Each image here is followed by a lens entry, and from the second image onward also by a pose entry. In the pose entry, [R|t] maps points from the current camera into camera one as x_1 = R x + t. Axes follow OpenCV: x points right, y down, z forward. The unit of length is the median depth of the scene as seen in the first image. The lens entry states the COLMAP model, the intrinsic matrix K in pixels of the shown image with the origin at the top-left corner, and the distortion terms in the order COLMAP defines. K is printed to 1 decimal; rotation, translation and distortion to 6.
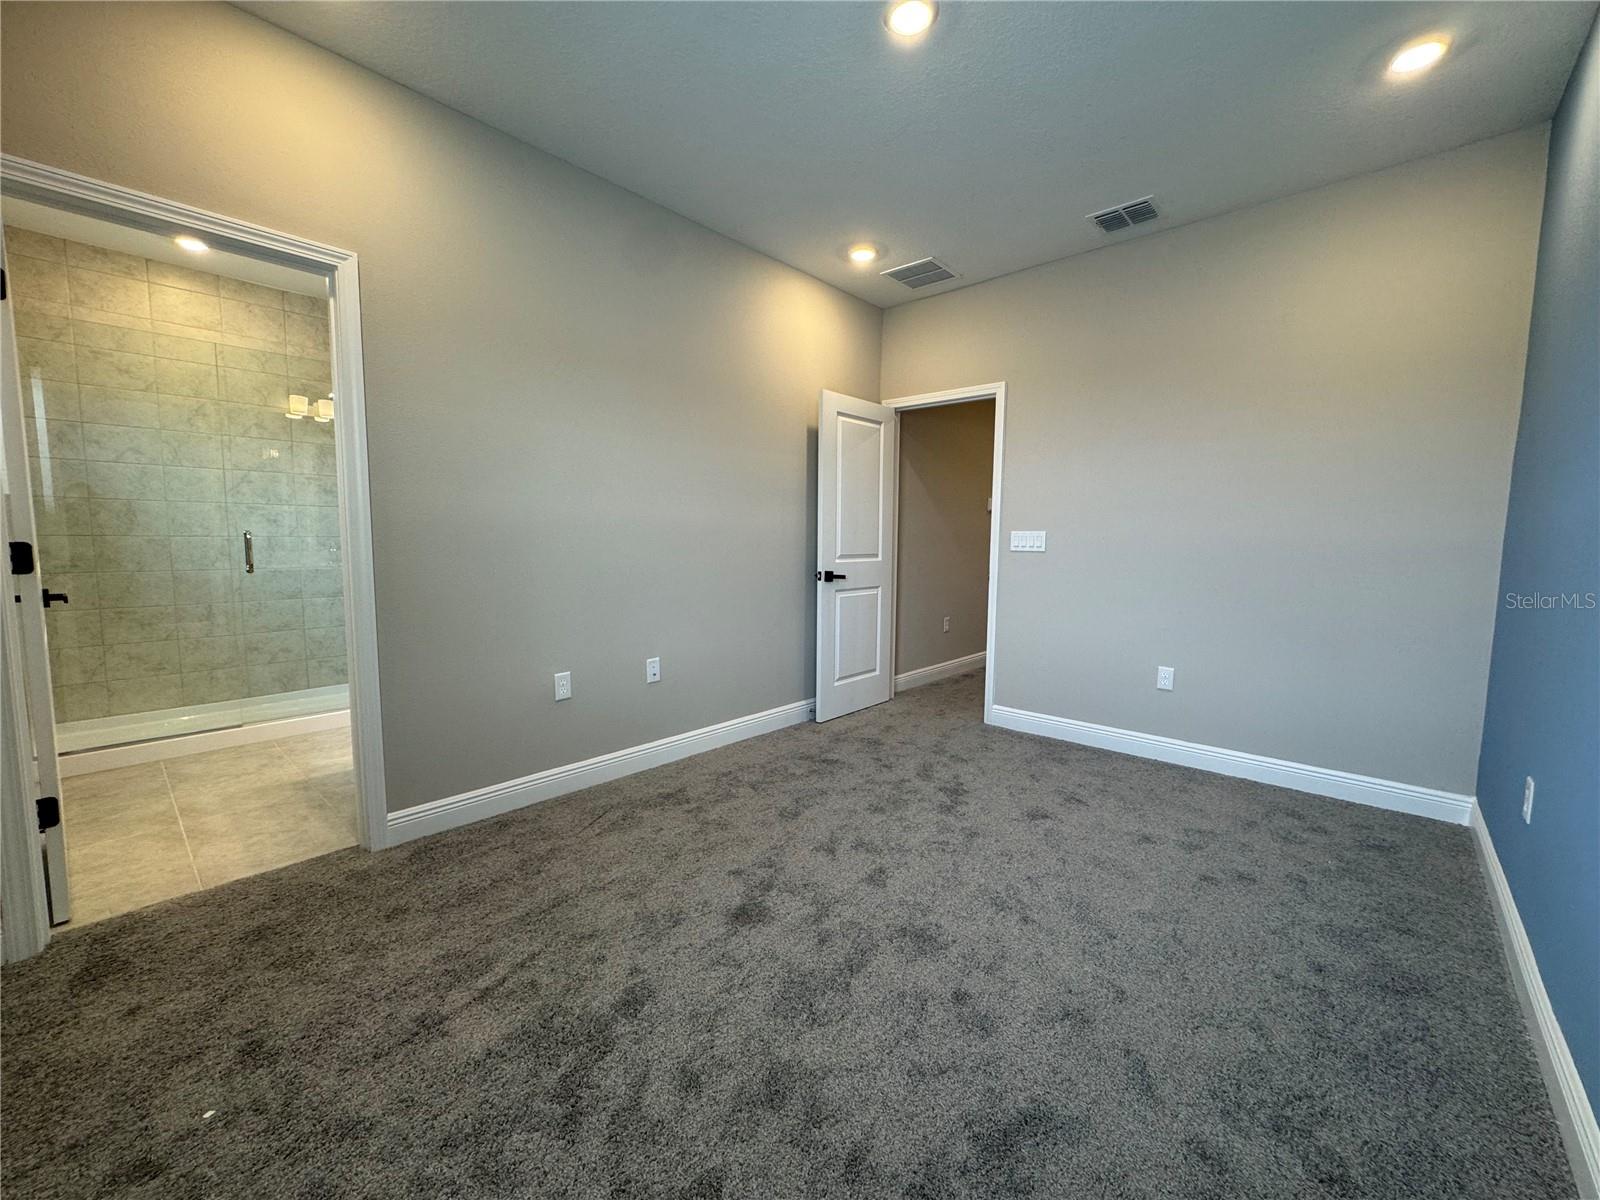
lens RADIAL K [[642.0, 0, 791.7], [0, 642.0, 598.6], [0, 0, 1]] dist [-0.003338, 0.000912]
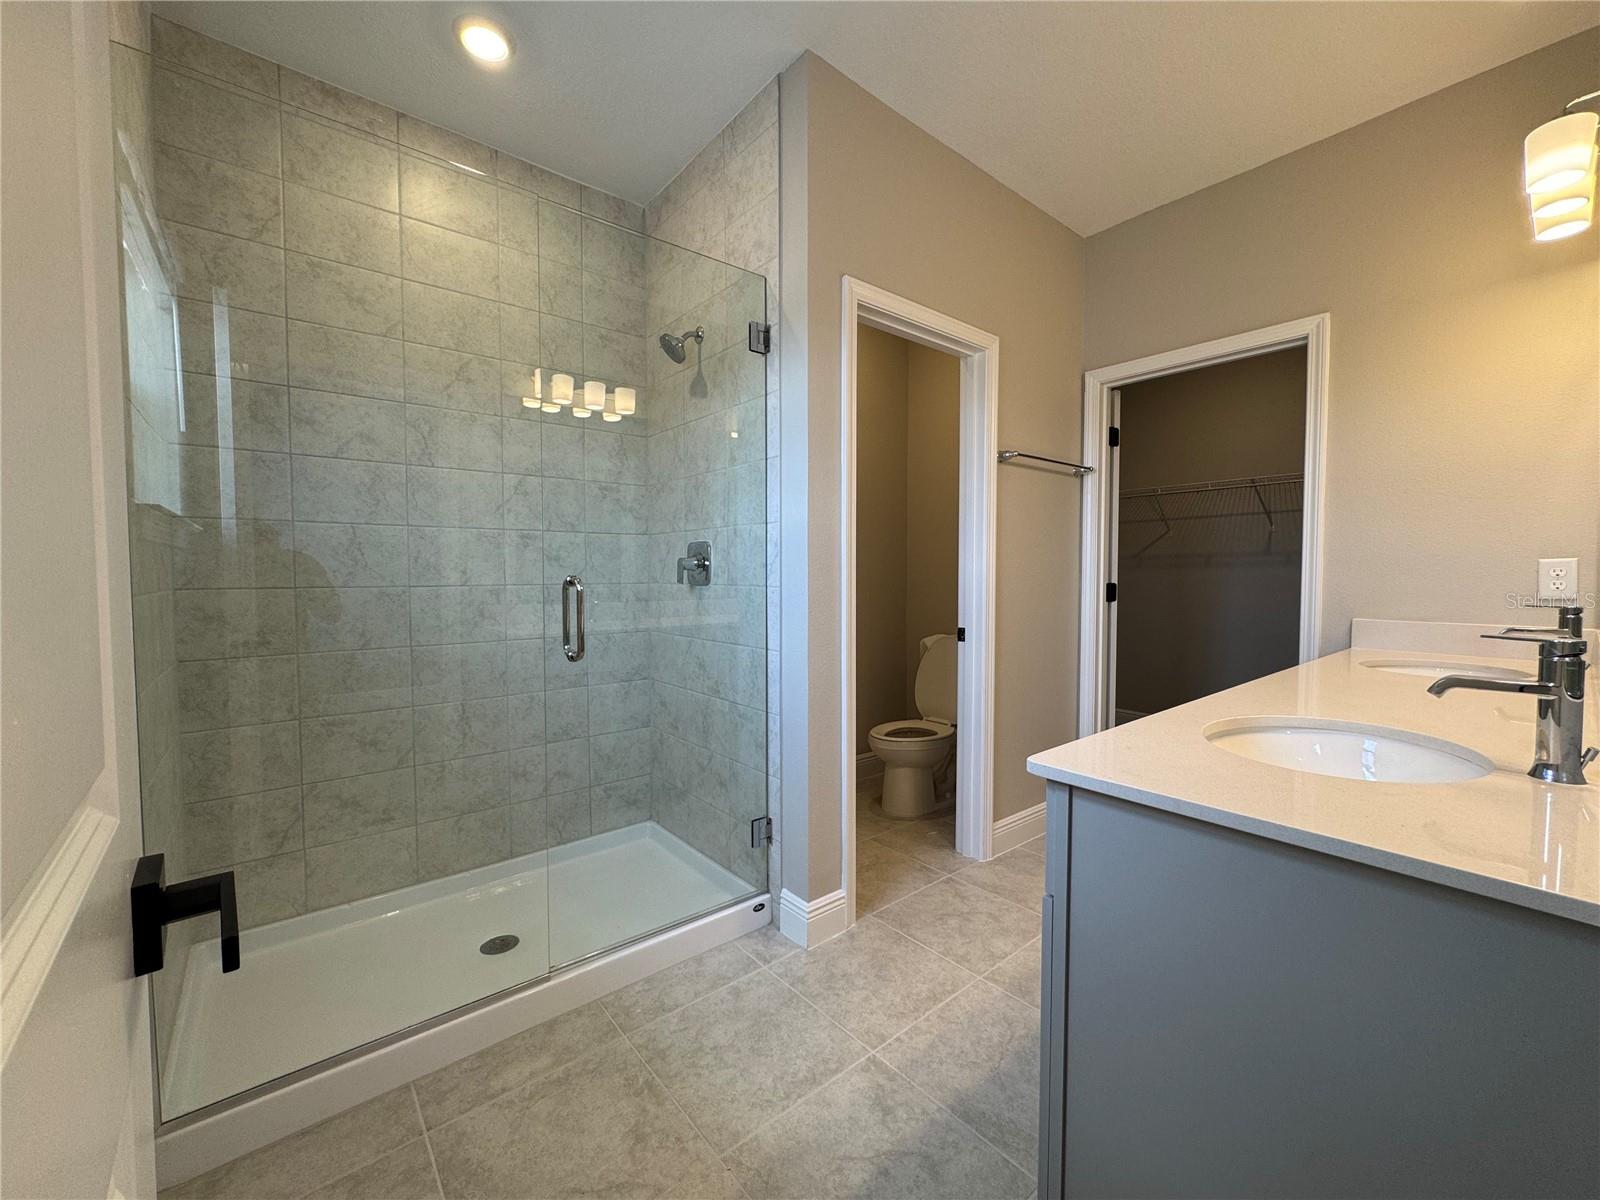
lens RADIAL K [[642.0, 0, 792.4], [0, 642.0, 596.0], [0, 0, 1]] dist [-0.003338, 0.000912]
pose [[0.990881, 0.007920, -0.134510, -0.544311], [-0.013954, 0.998935, -0.043976, -0.067437], [0.134018, 0.045452, 0.989936, 0.468559]]
